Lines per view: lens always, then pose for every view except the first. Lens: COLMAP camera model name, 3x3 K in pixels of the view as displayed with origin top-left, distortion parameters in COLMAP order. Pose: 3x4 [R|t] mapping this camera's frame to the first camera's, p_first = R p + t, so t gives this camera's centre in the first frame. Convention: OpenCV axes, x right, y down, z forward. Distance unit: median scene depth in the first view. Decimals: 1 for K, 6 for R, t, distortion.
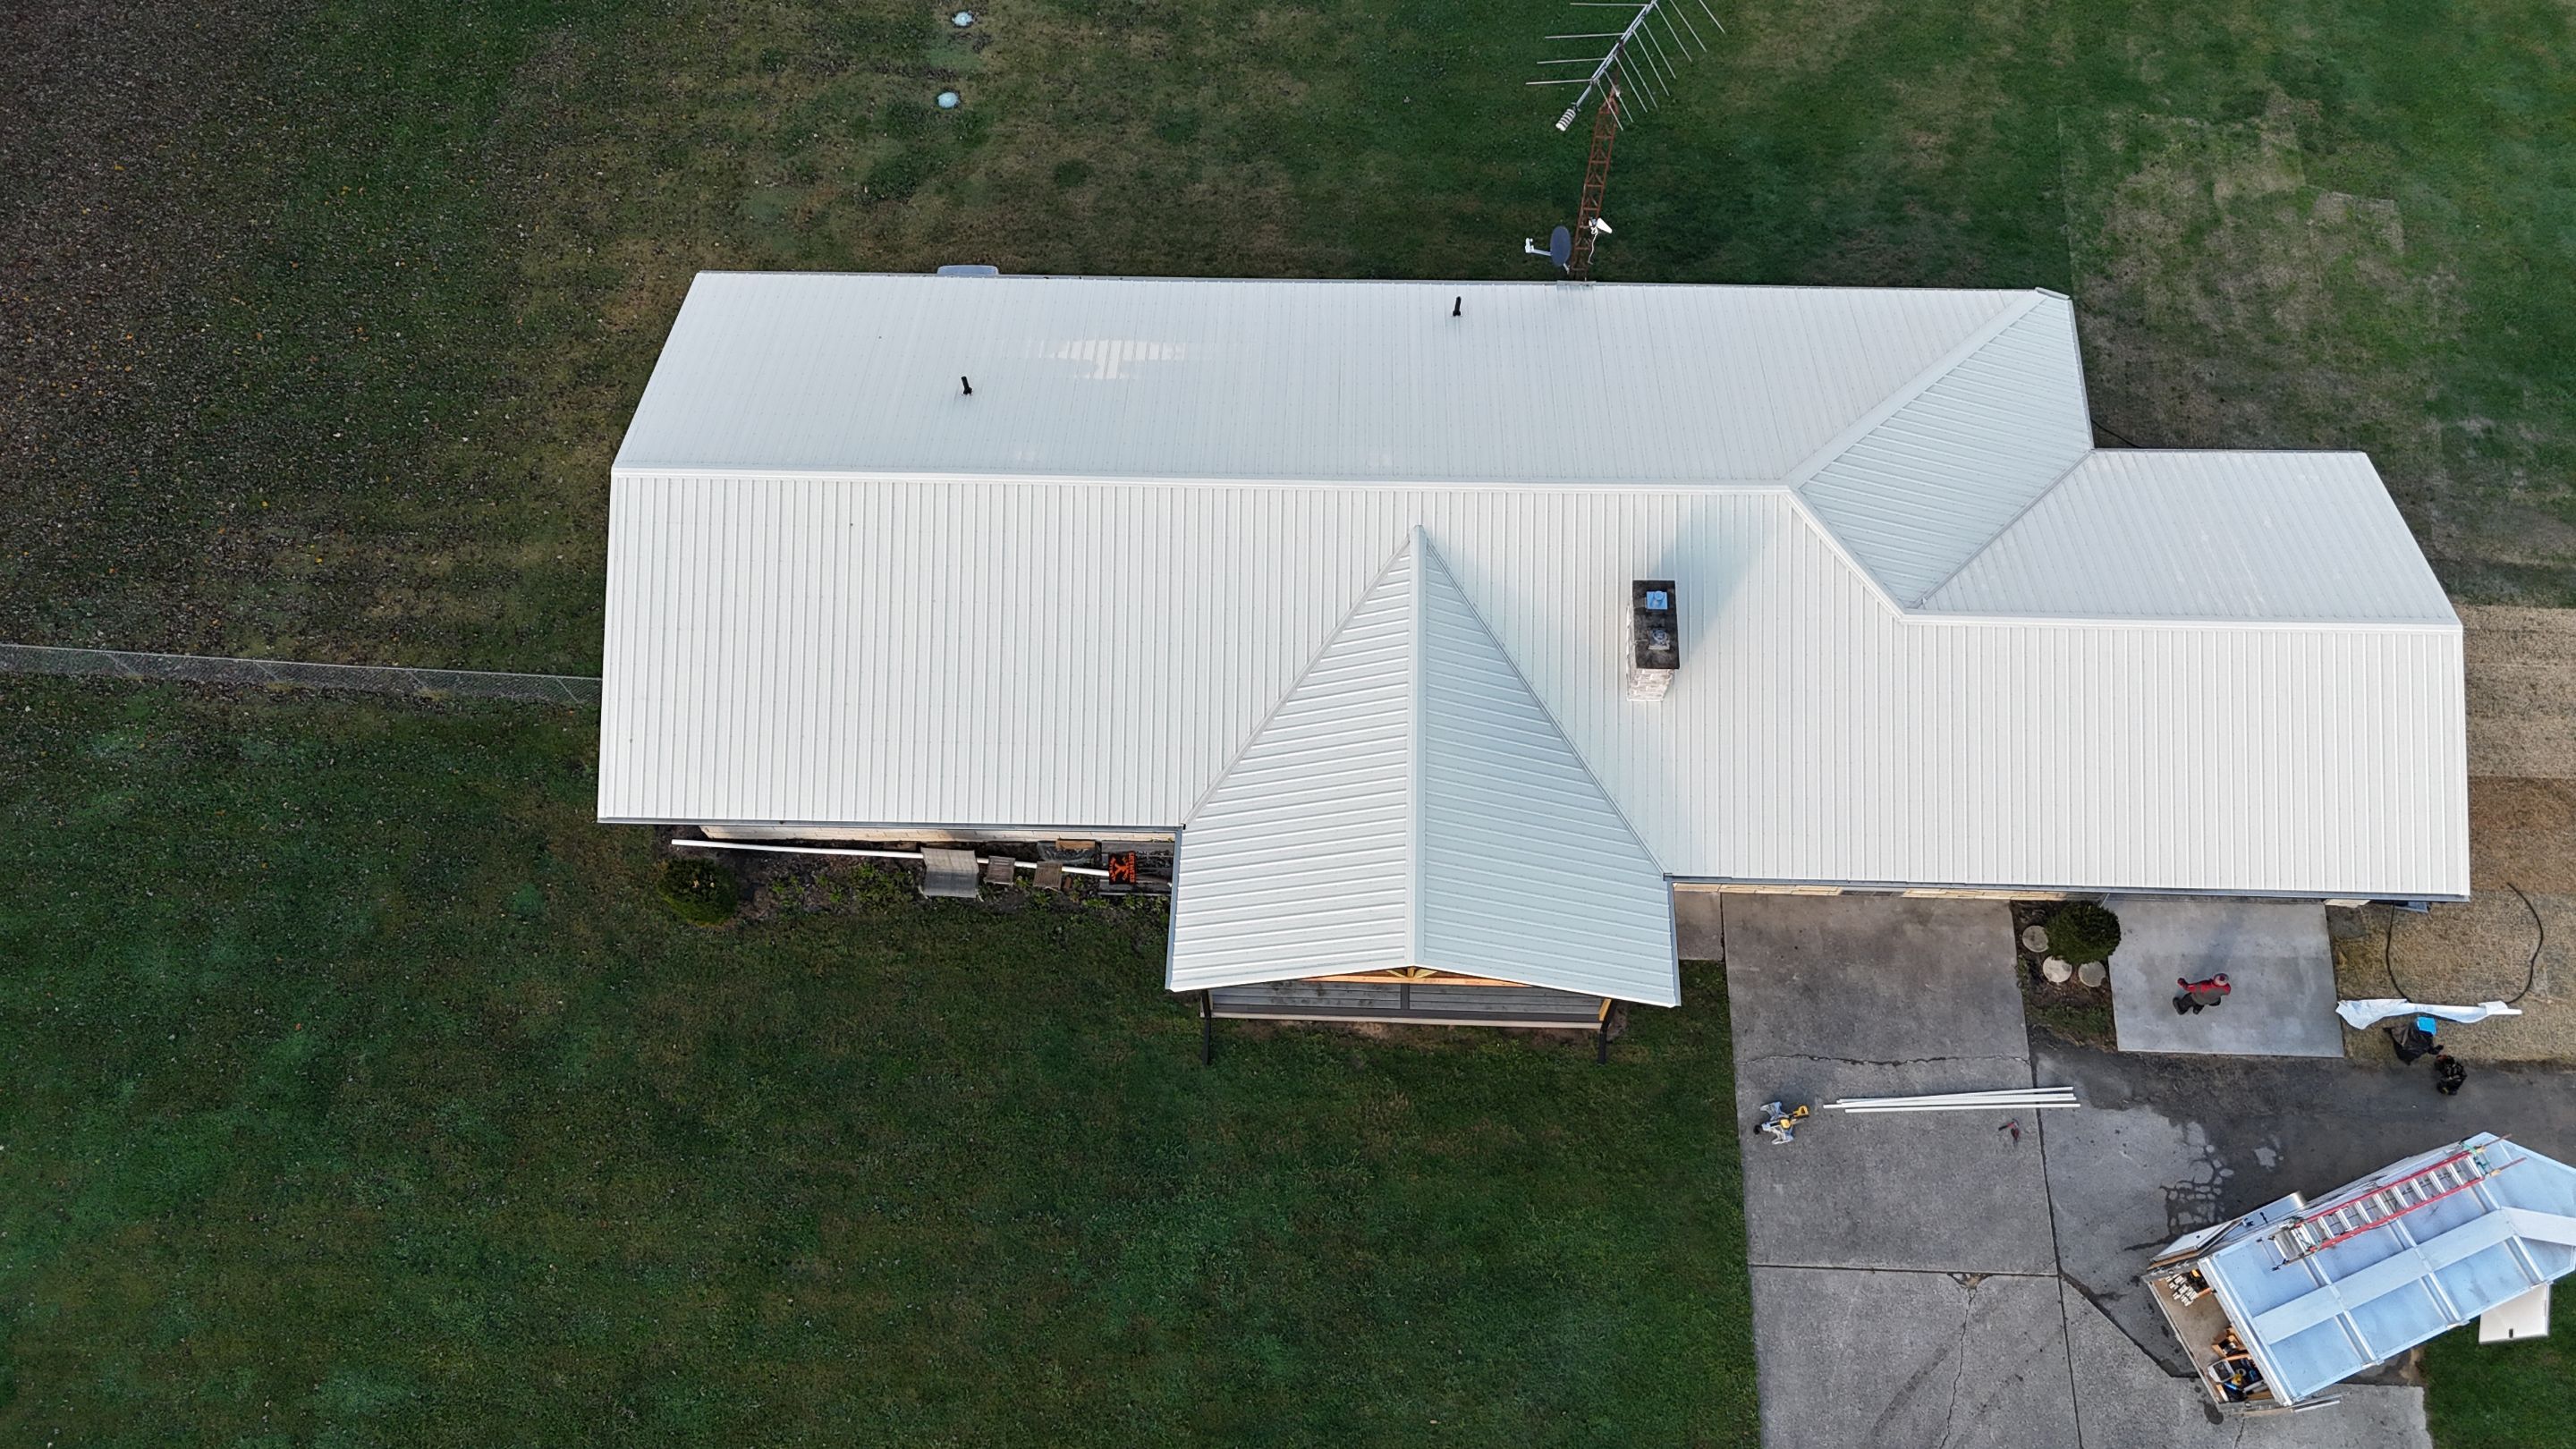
lens RADIAL K [[1927.0, 0, 1290.5], [0, 1927.0, 719.7], [0, 0, 1]] dist [0.073516, -0.066460]
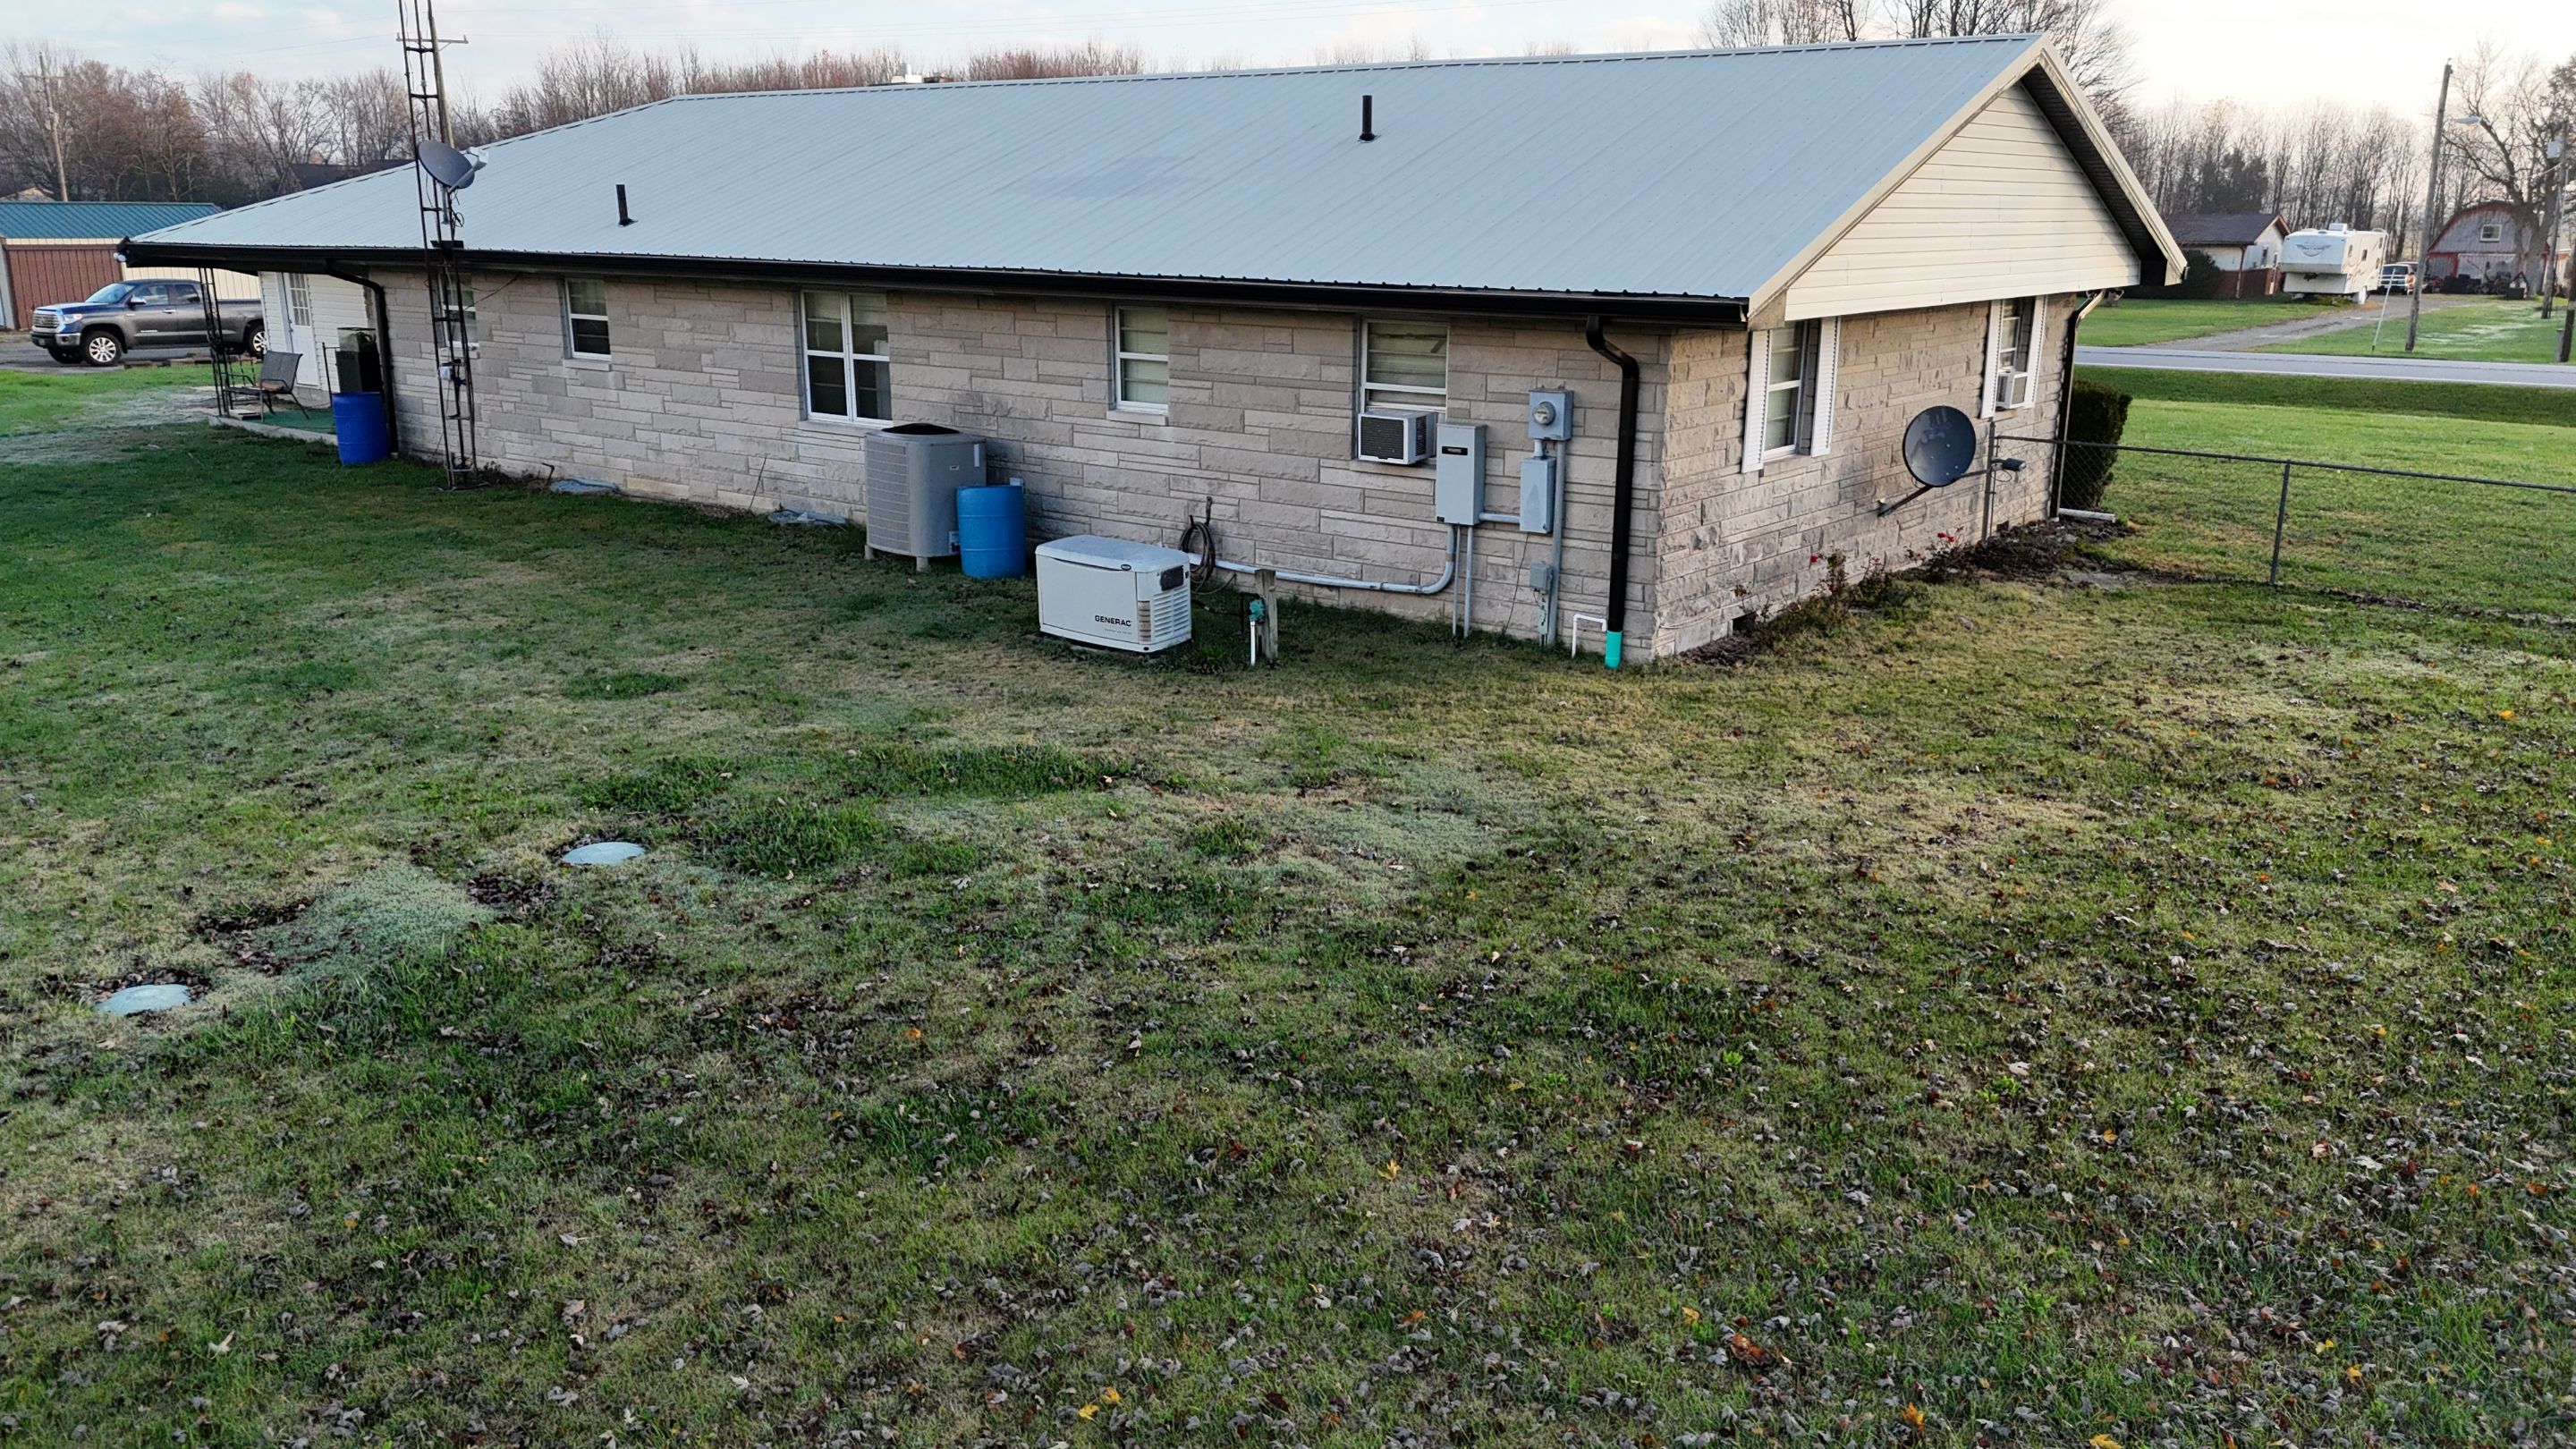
lens RADIAL K [[1927.0, 0, 1292.2], [0, 1927.0, 728.6], [0, 0, 1]] dist [0.073516, -0.066460]
pose [[-0.806745, -0.140111, 0.574048, -0.498296], [0.546683, 0.191748, 0.815089, -0.606716], [-0.224276, 0.971392, -0.078096, 1.232129]]
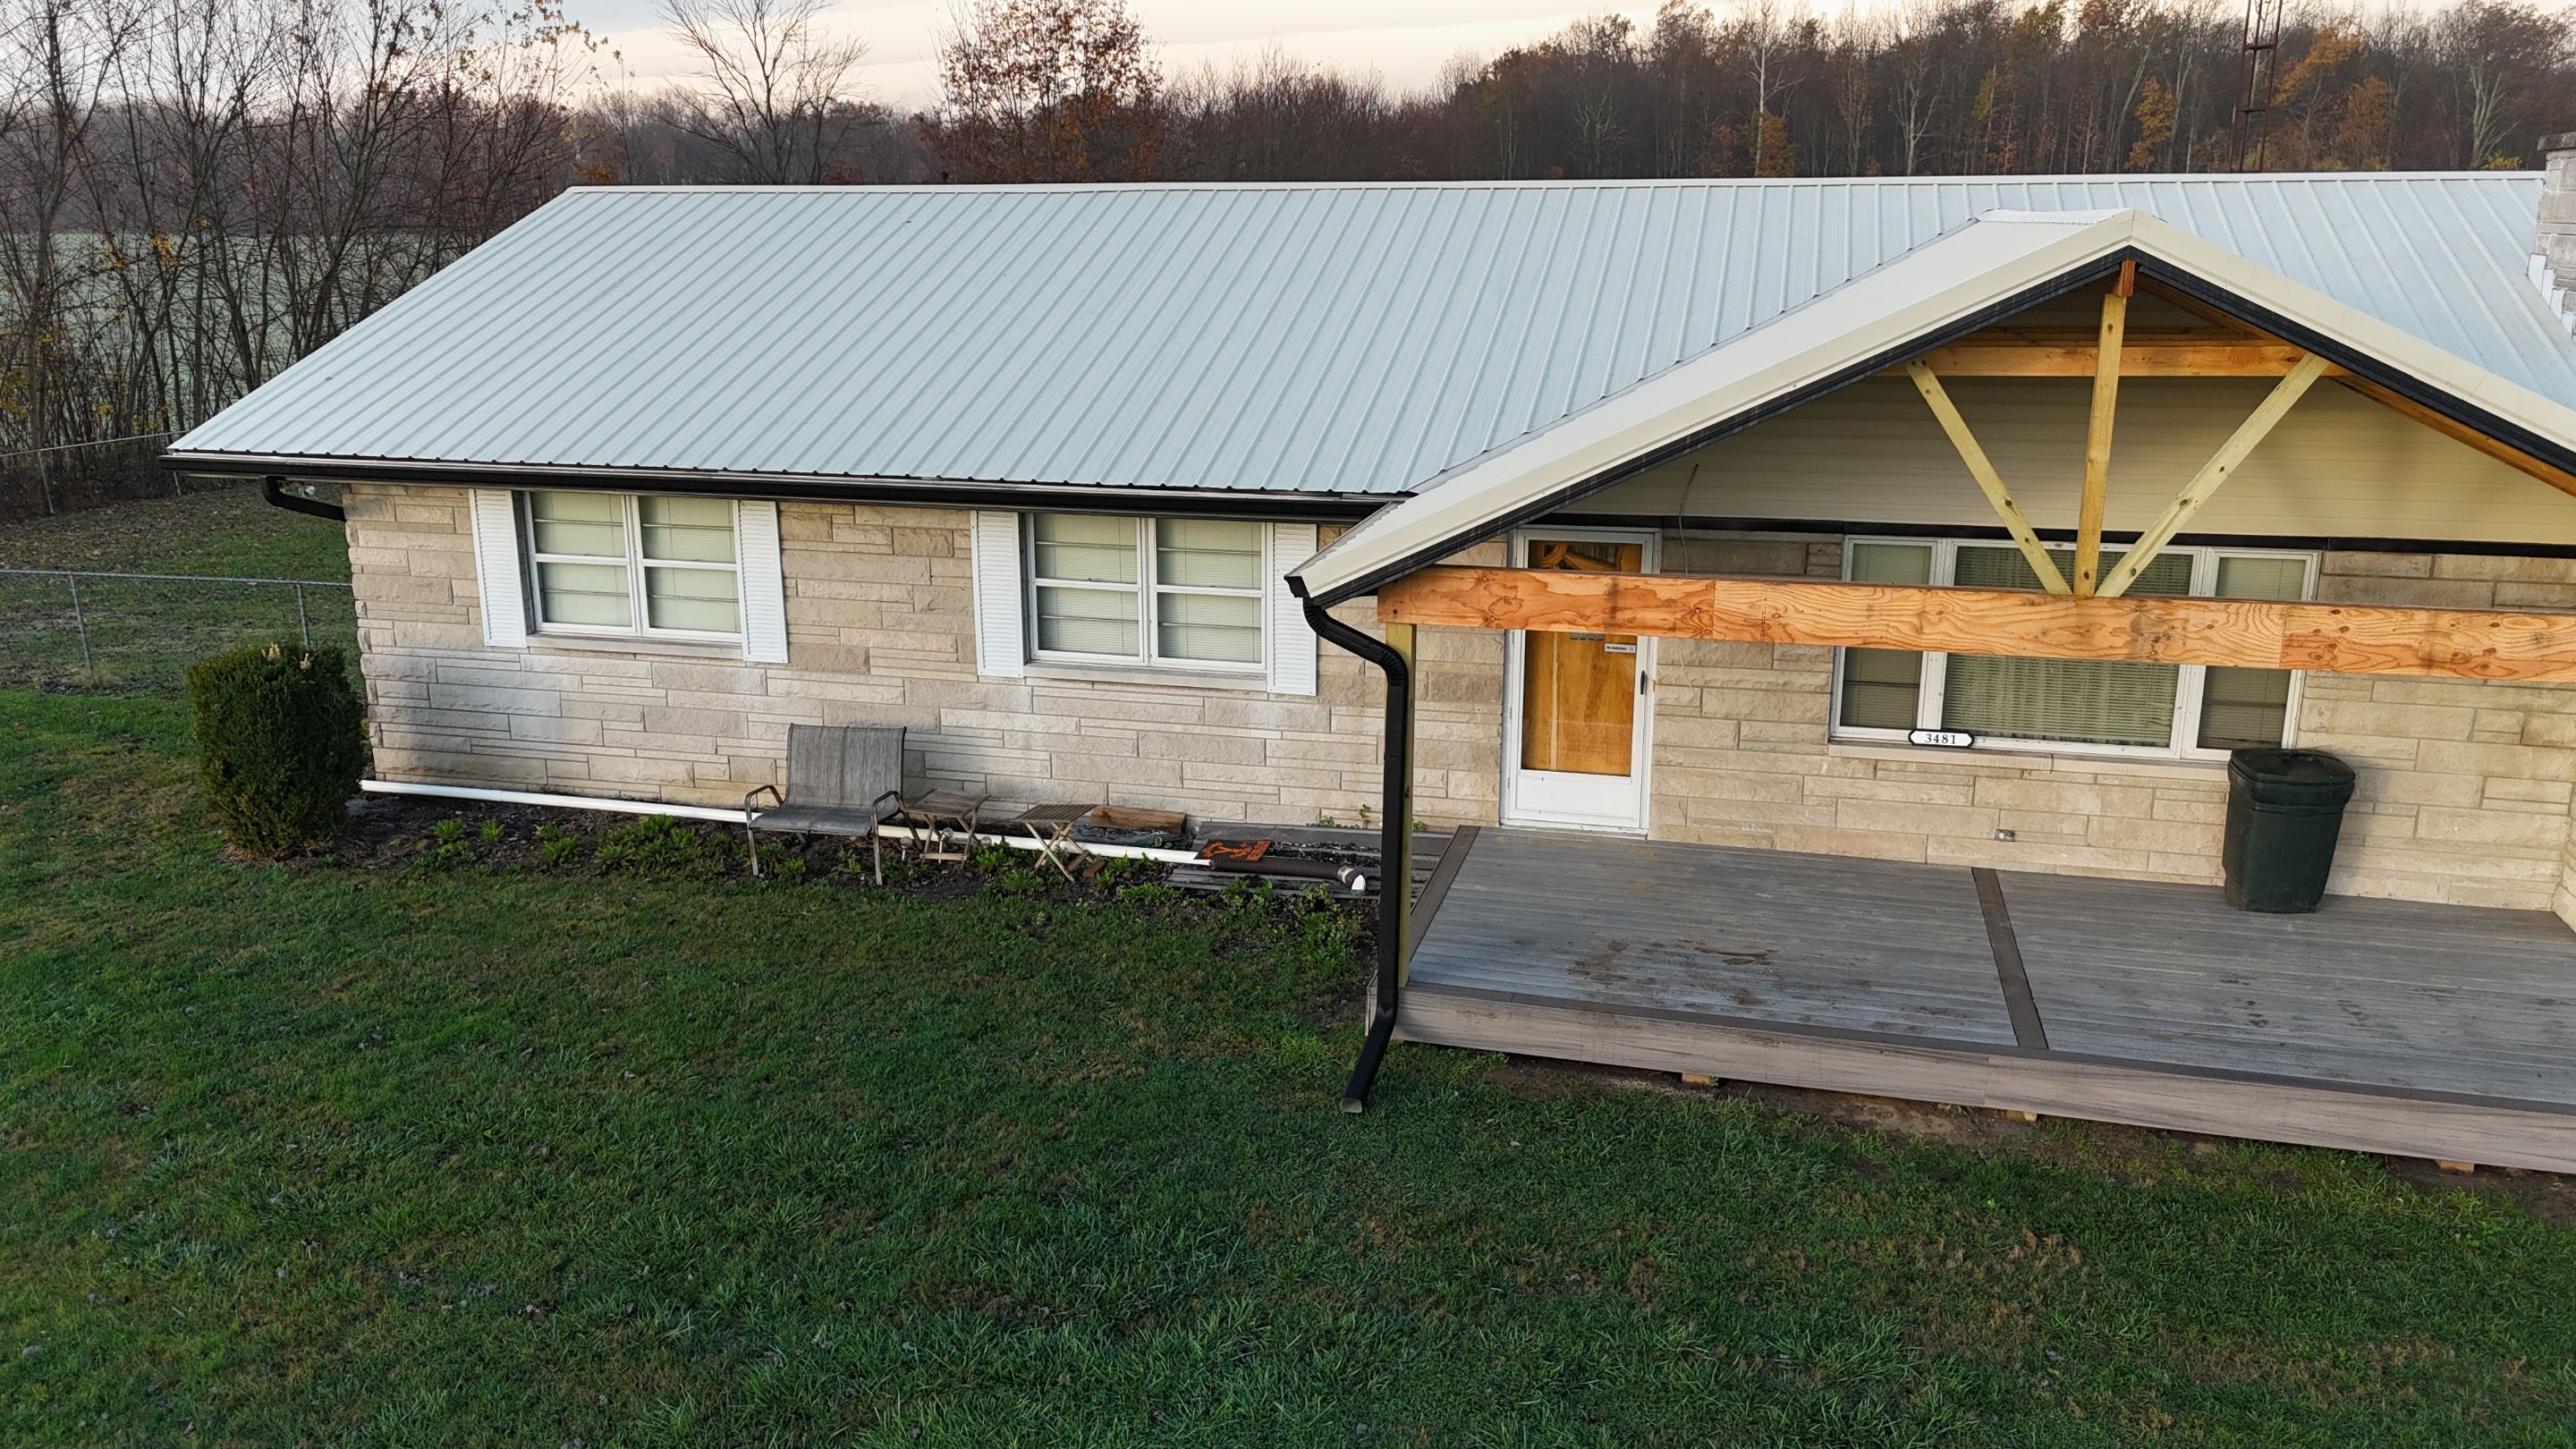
lens RADIAL K [[1927.0, 0, 1294.8], [0, 1927.0, 721.8], [0, 0, 1]] dist [0.073516, -0.066460]
pose [[0.975089, 0.071379, -0.210017, 0.007048], [-0.209312, 0.609482, -0.764670, 0.374229], [0.073420, 0.789580, 0.609239, 0.756010]]
